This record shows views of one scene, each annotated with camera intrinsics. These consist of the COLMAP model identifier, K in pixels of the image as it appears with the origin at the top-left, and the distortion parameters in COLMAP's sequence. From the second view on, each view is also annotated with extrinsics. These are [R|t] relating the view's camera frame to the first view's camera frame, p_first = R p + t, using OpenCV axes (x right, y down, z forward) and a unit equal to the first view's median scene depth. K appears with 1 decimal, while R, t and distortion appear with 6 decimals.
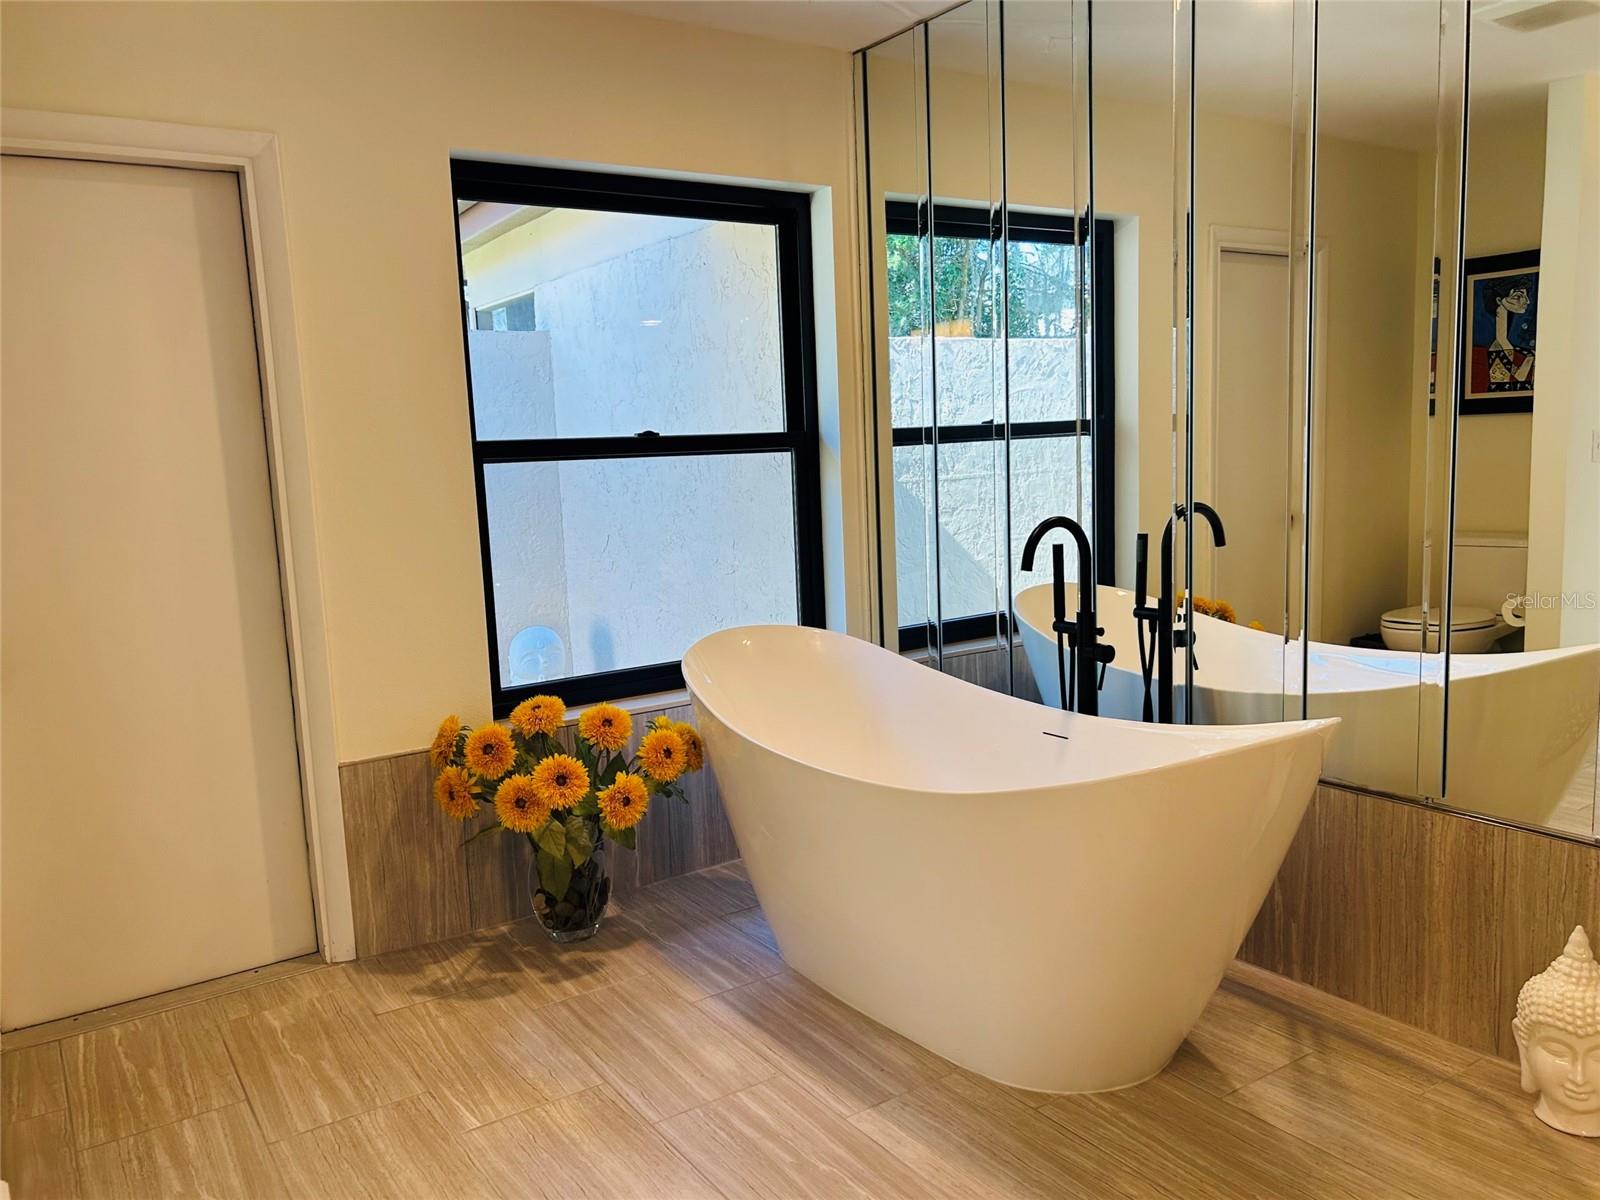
lens RADIAL K [[1175.5, 0, 800.0], [0, 1175.5, 600.0], [0, 0, 1]] dist [-0.000095, 0.001361]
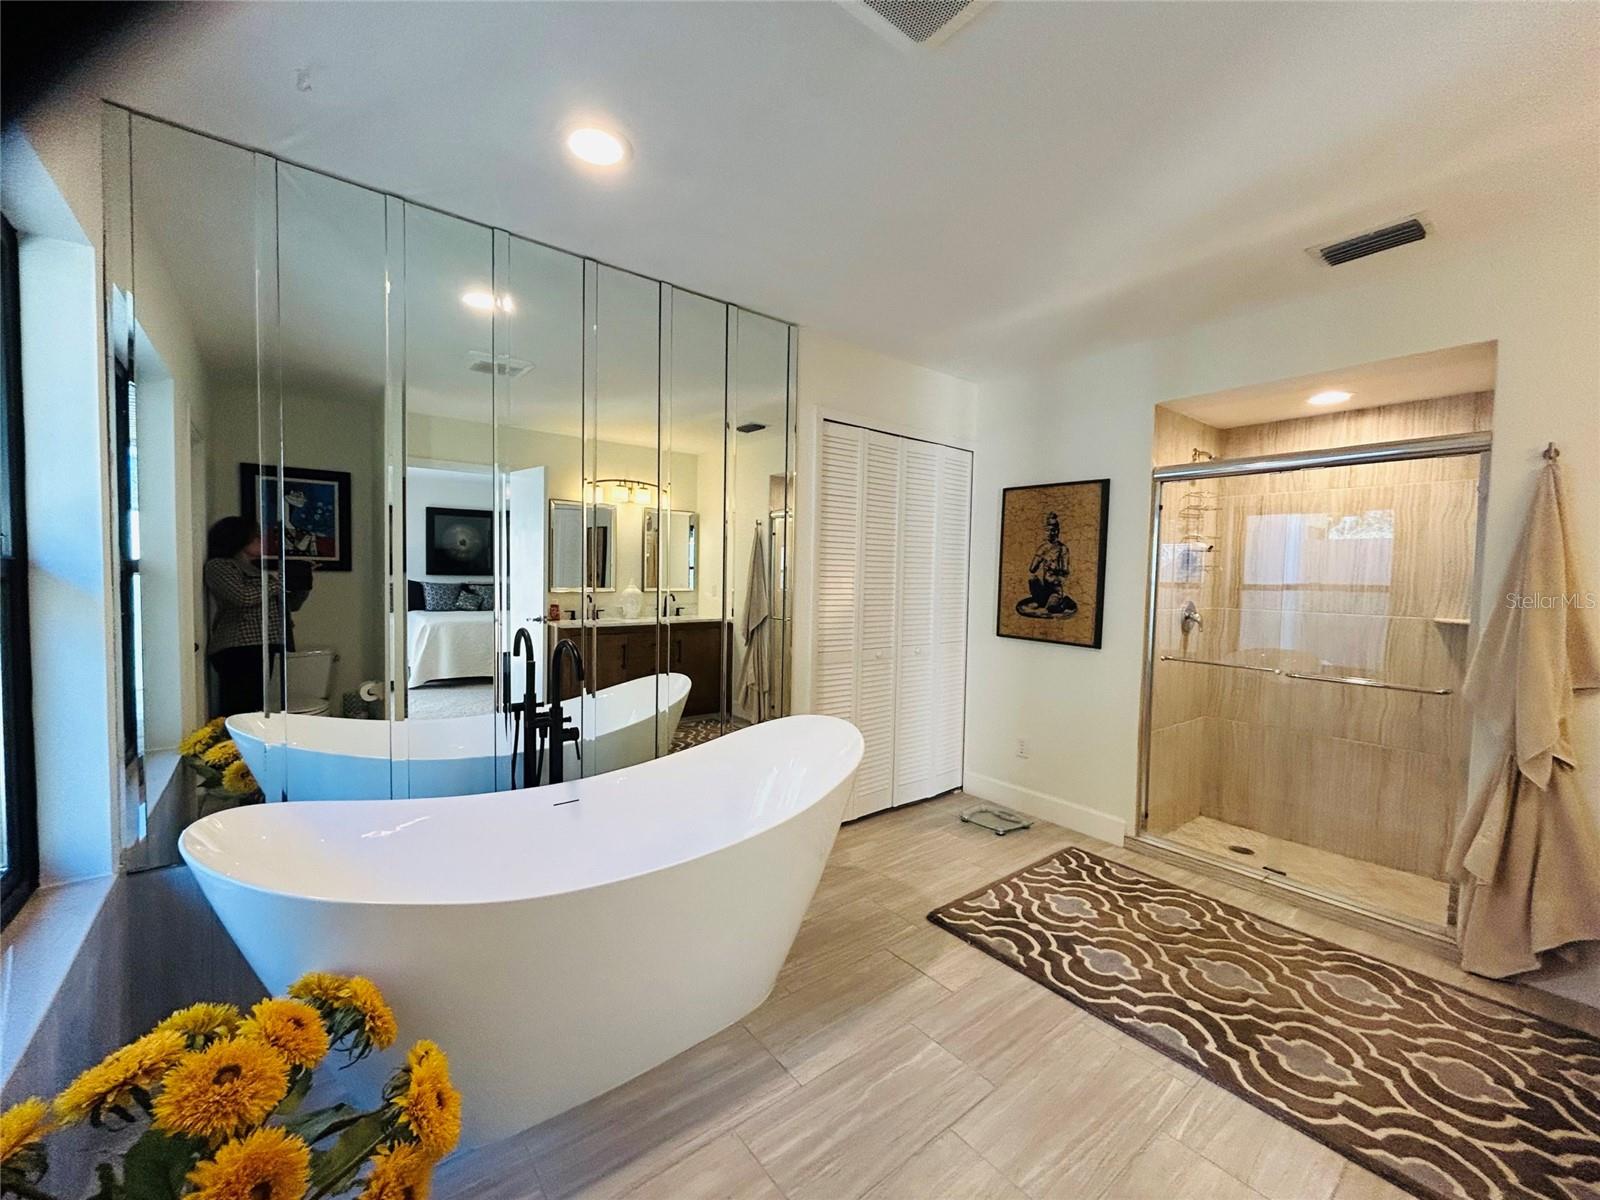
lens RADIAL K [[642.6, 0, 800.0], [0, 642.6, 600.0], [0, 0, 1]] dist [-0.001869, -0.000053]
pose [[-0.064719, 0.000292, 0.997903, -0.569543], [0.120309, 0.992708, 0.007513, -0.093652], [-0.990625, 0.120543, -0.064283, 0.809559]]
